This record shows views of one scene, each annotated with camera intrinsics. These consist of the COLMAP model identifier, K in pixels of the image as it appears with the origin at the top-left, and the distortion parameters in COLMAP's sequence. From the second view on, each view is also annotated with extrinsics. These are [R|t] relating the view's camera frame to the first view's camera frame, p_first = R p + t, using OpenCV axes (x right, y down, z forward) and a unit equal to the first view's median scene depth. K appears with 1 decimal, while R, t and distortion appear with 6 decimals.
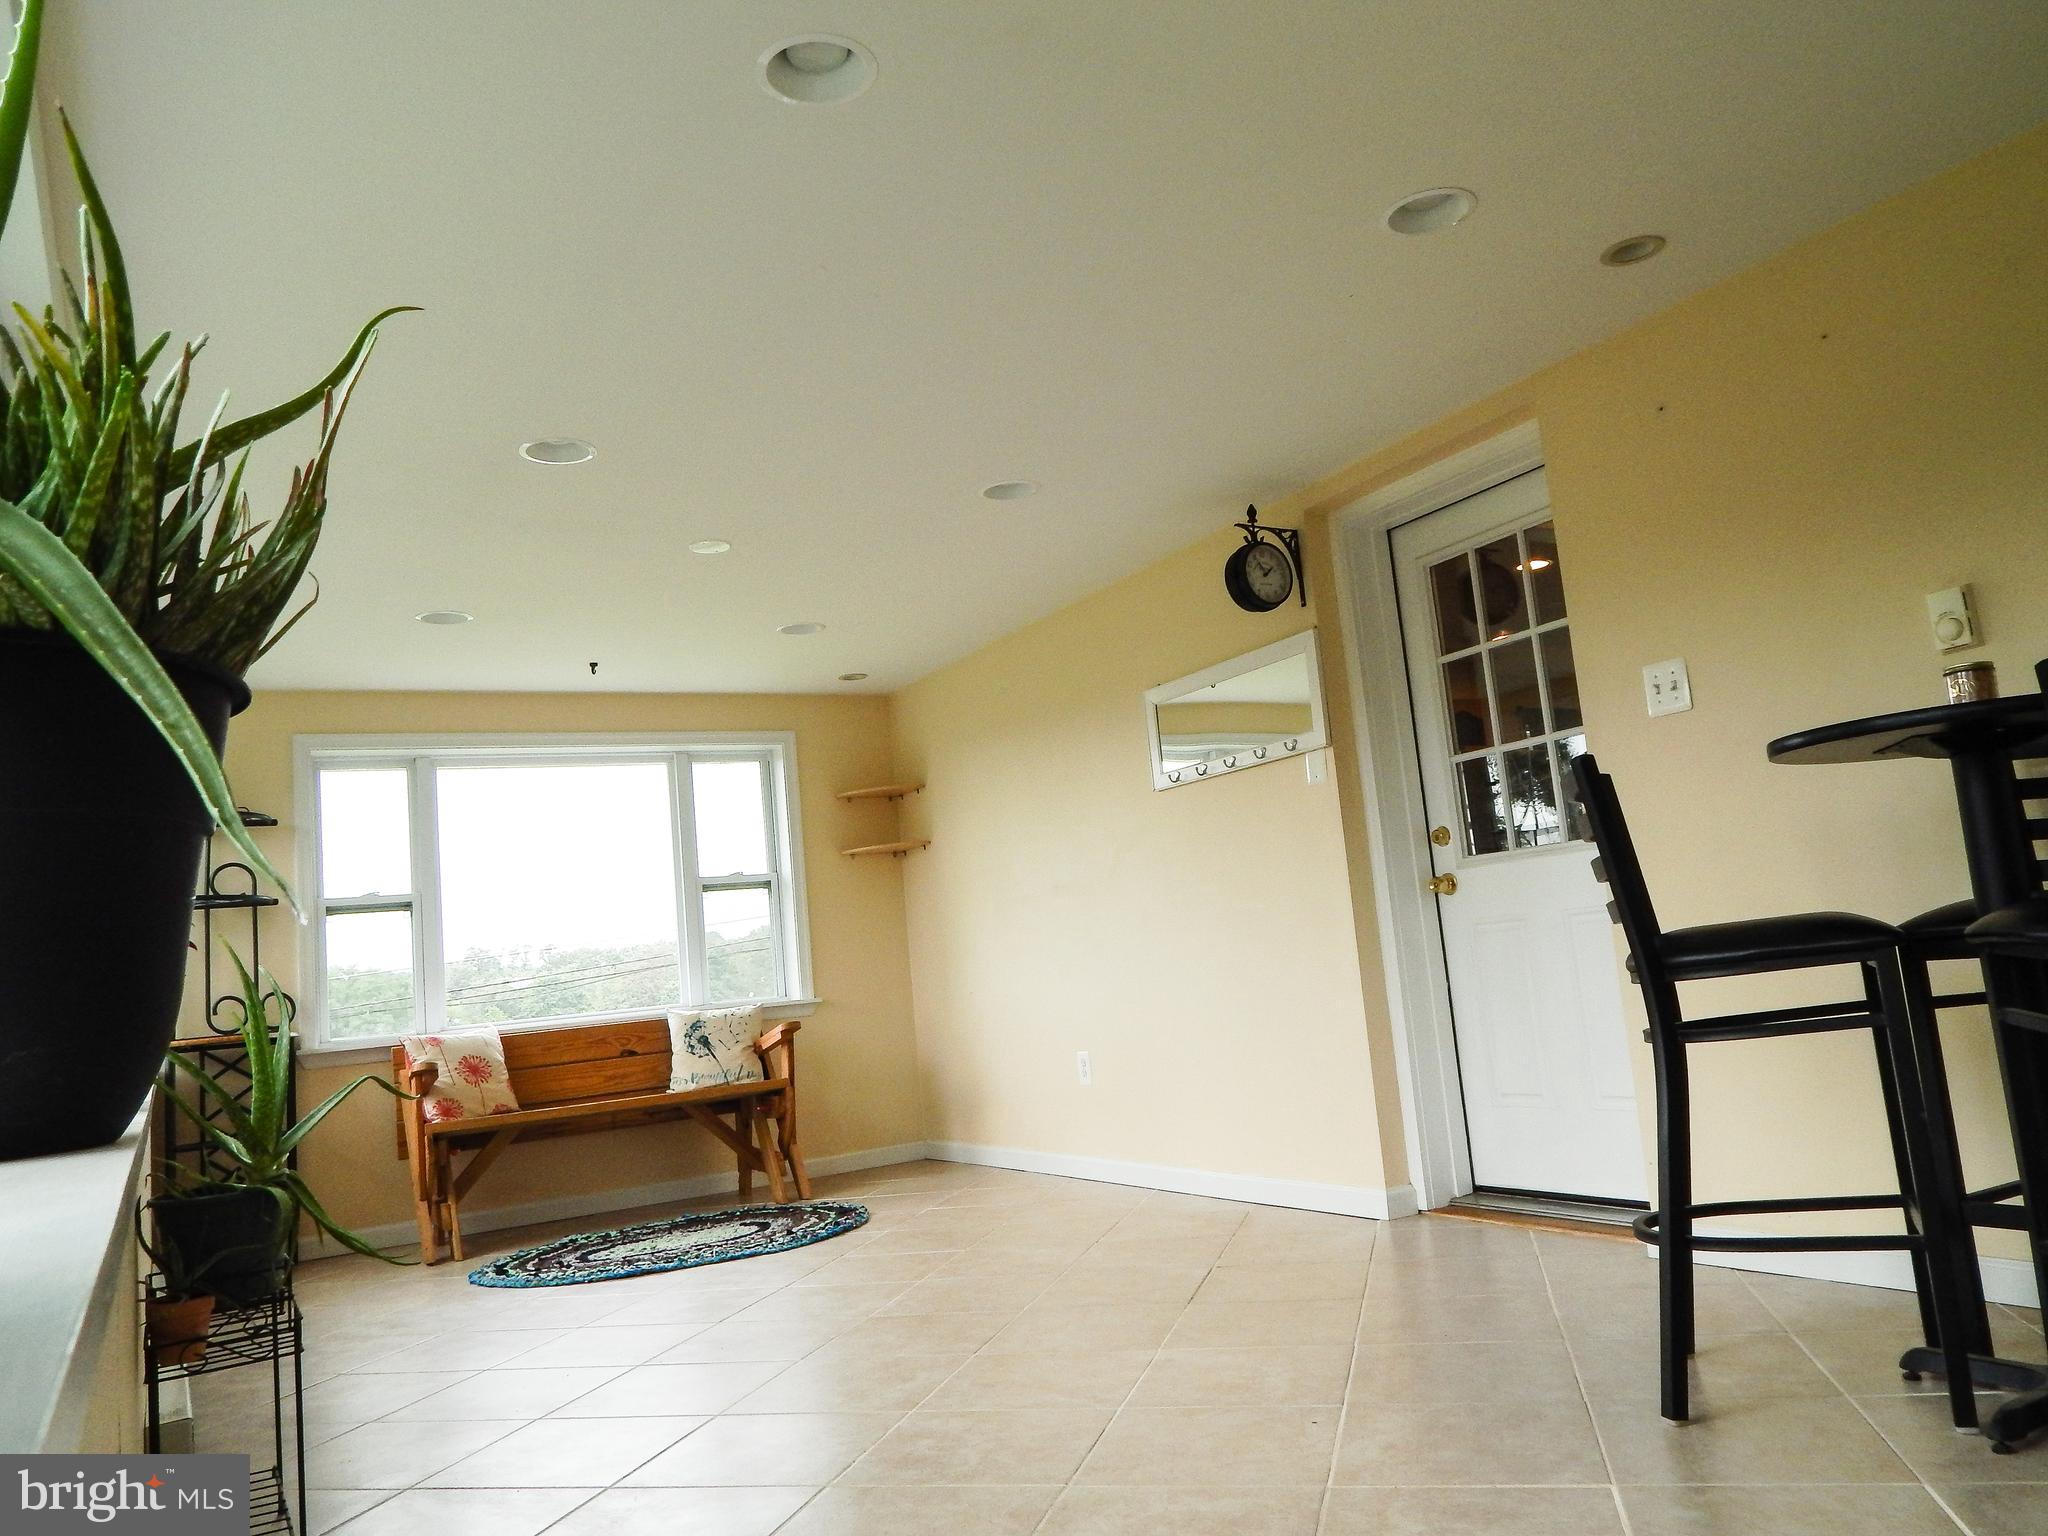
lens RADIAL K [[1500.9, 0, 1024.0], [0, 1500.9, 768.0], [0, 0, 1]] dist [-0.004729, 0.032525]
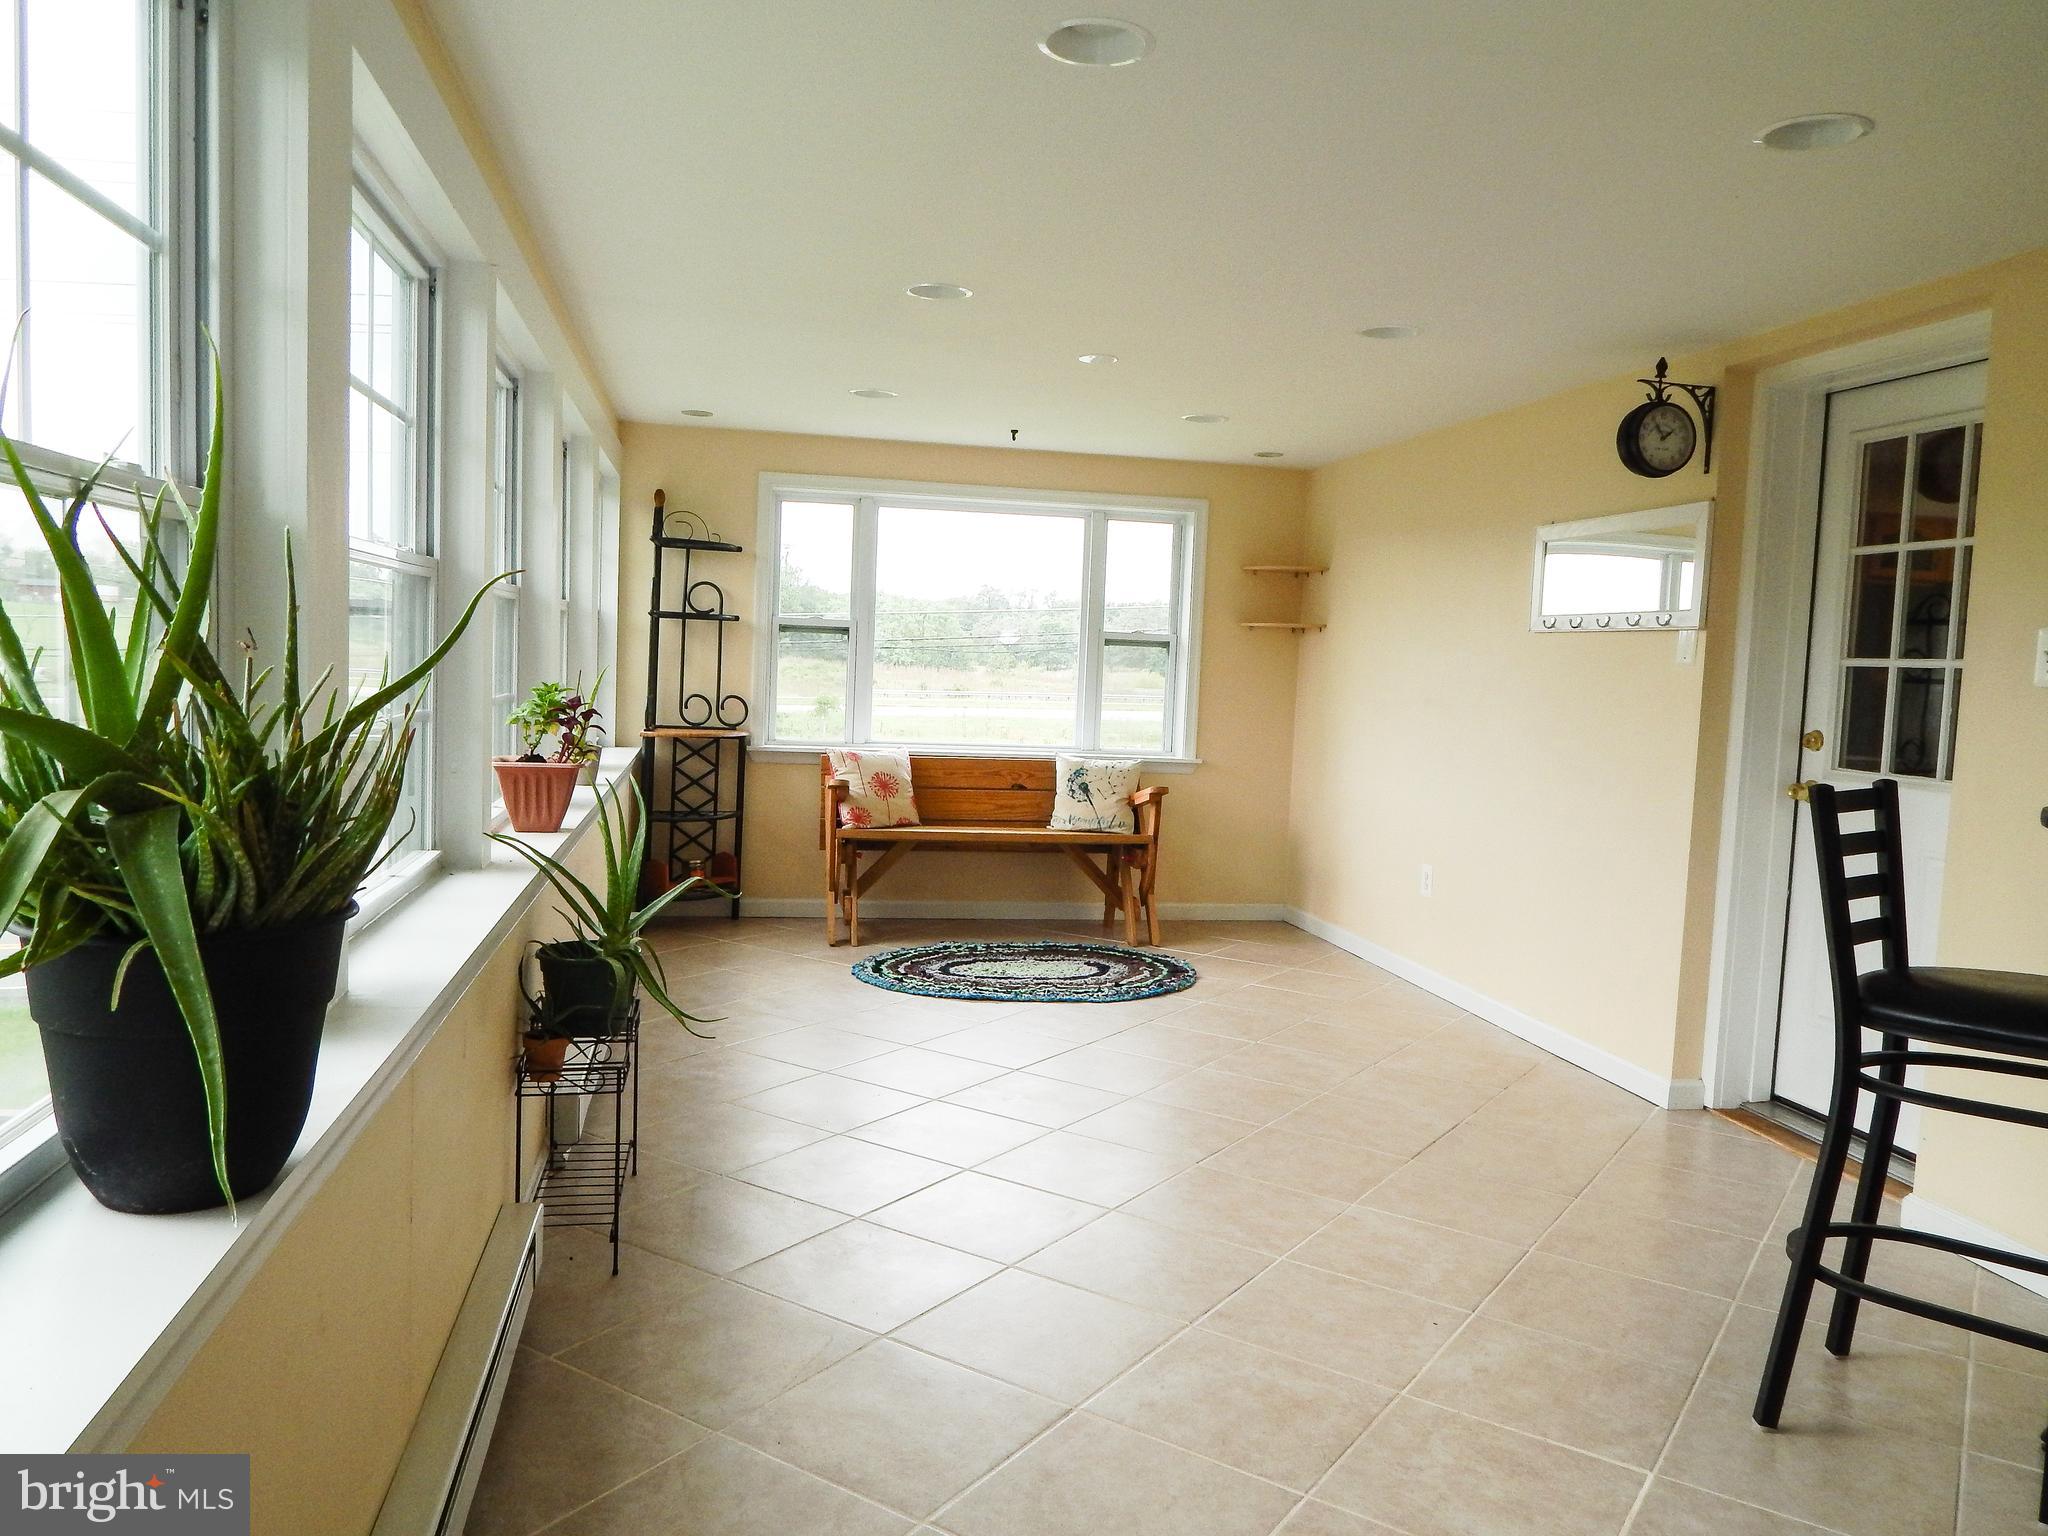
lens RADIAL K [[1500.9, 0, 1024.0], [0, 1500.9, 768.0], [0, 0, 1]] dist [-0.004729, 0.032525]
pose [[0.940312, 0.157671, -0.301585, 0.078320], [-0.089430, 0.969534, 0.228047, -0.083204], [0.328353, -0.187464, 0.925765, -0.022446]]
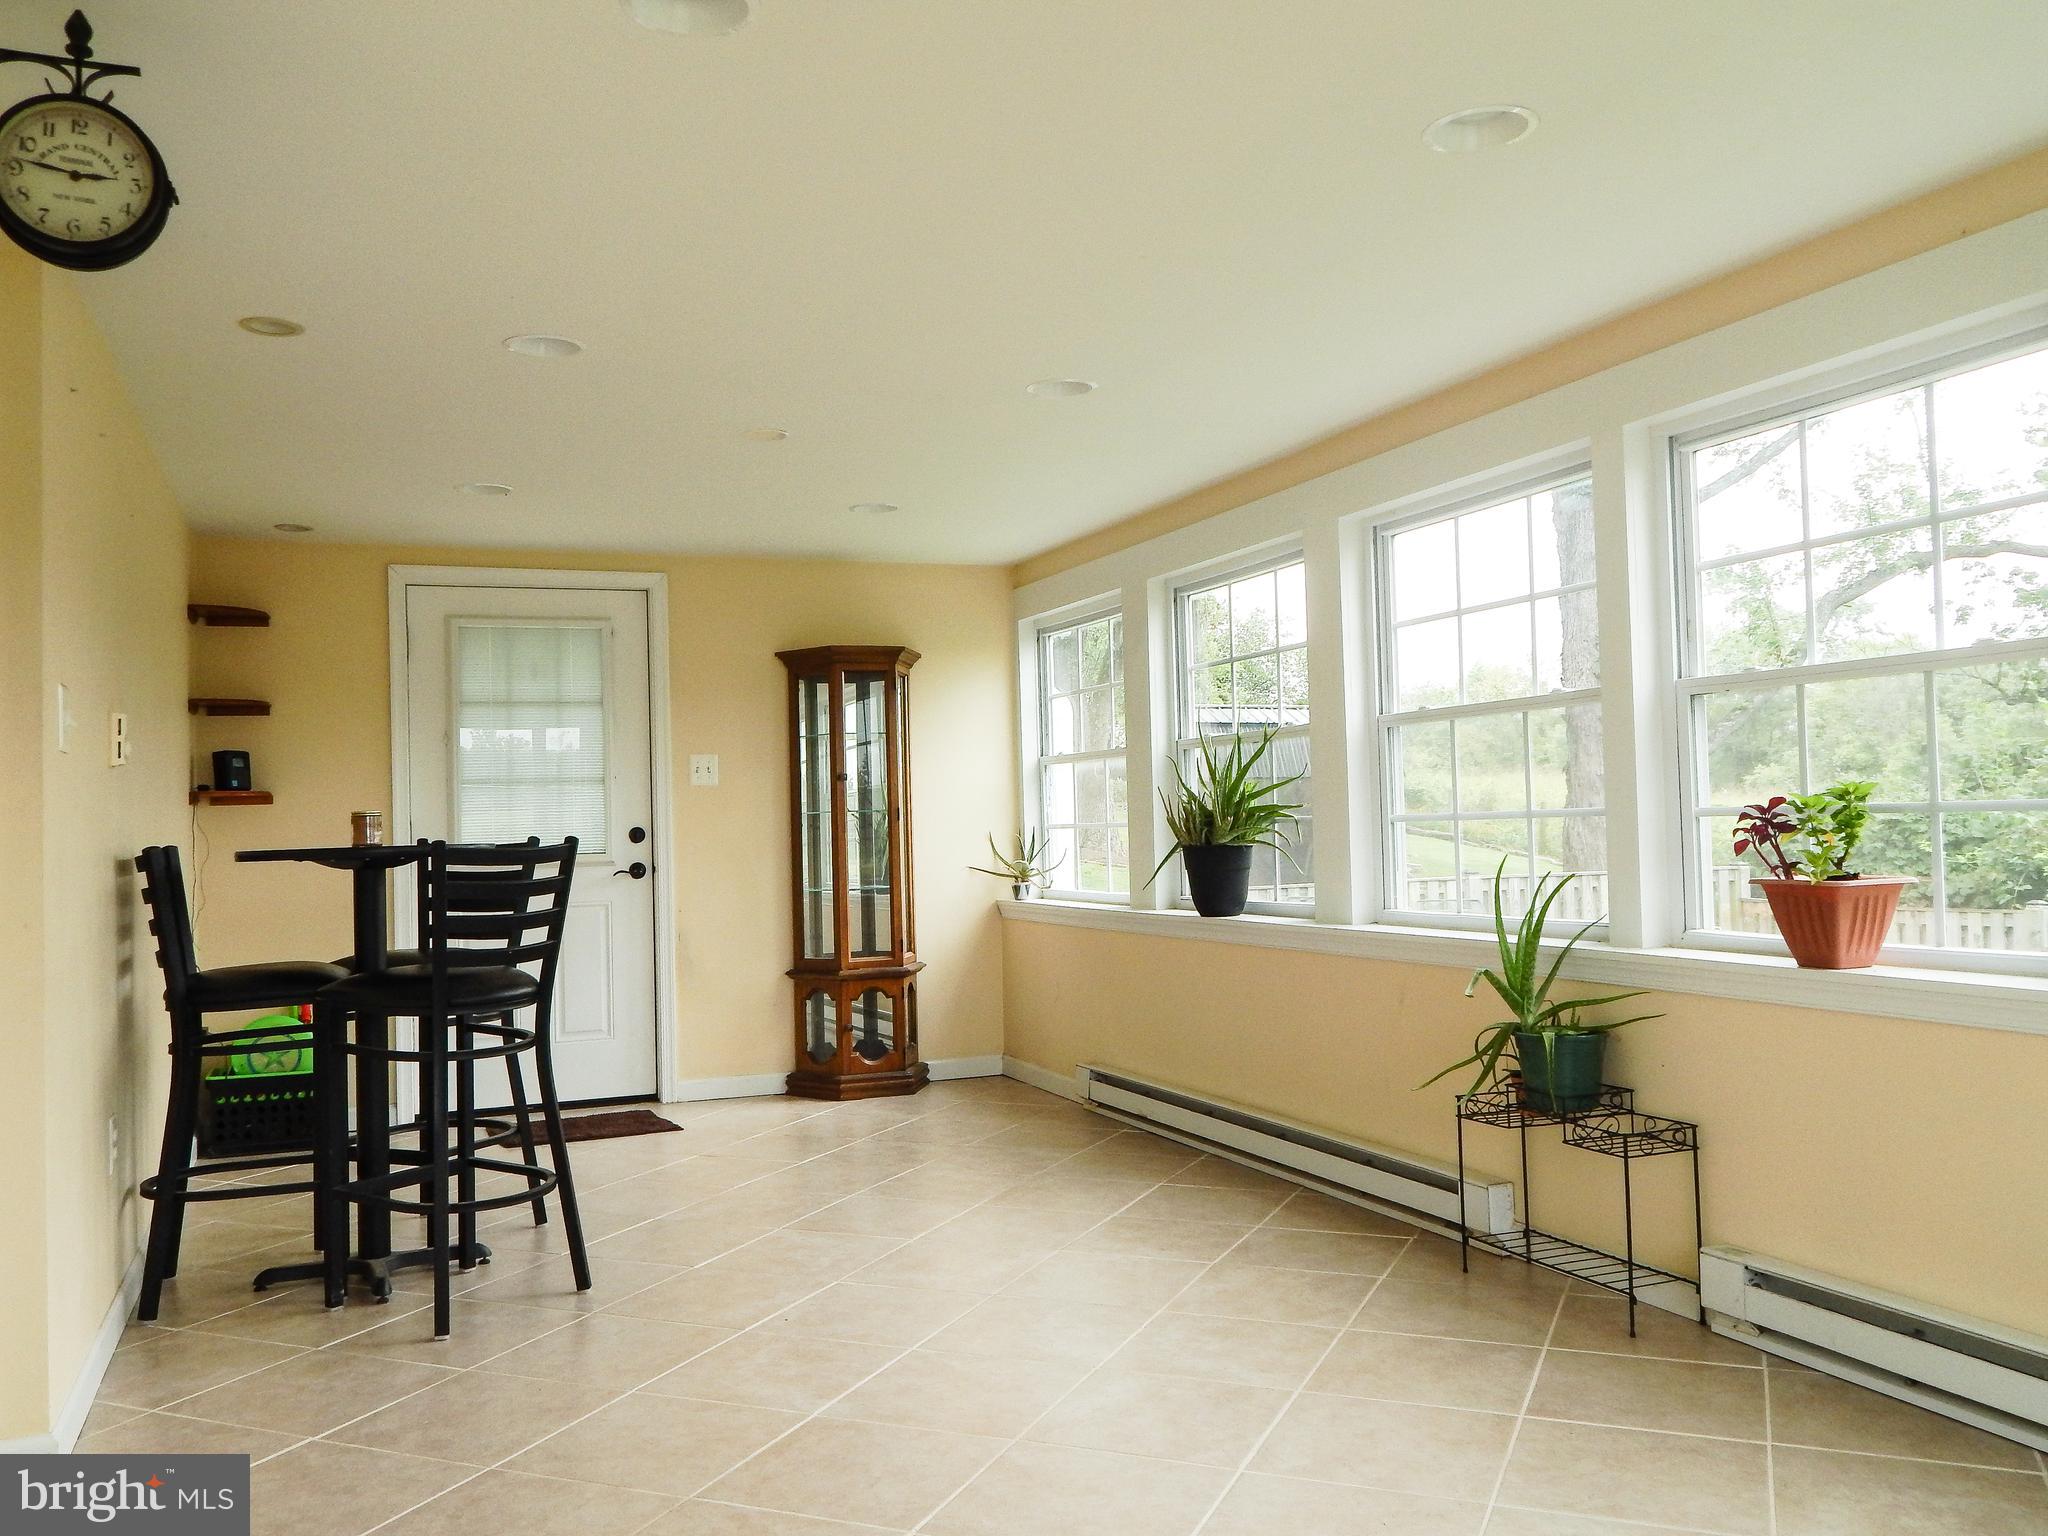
lens RADIAL K [[1677.1, 0, 1024.0], [0, 1677.1, 768.0], [0, 0, 1]] dist [0.000276, 0.000061]
pose [[-0.984373, 0.123707, 0.125325, -0.104539], [0.100223, 0.978749, -0.178902, 0.106138], [-0.144793, -0.163546, -0.975852, 1.058398]]
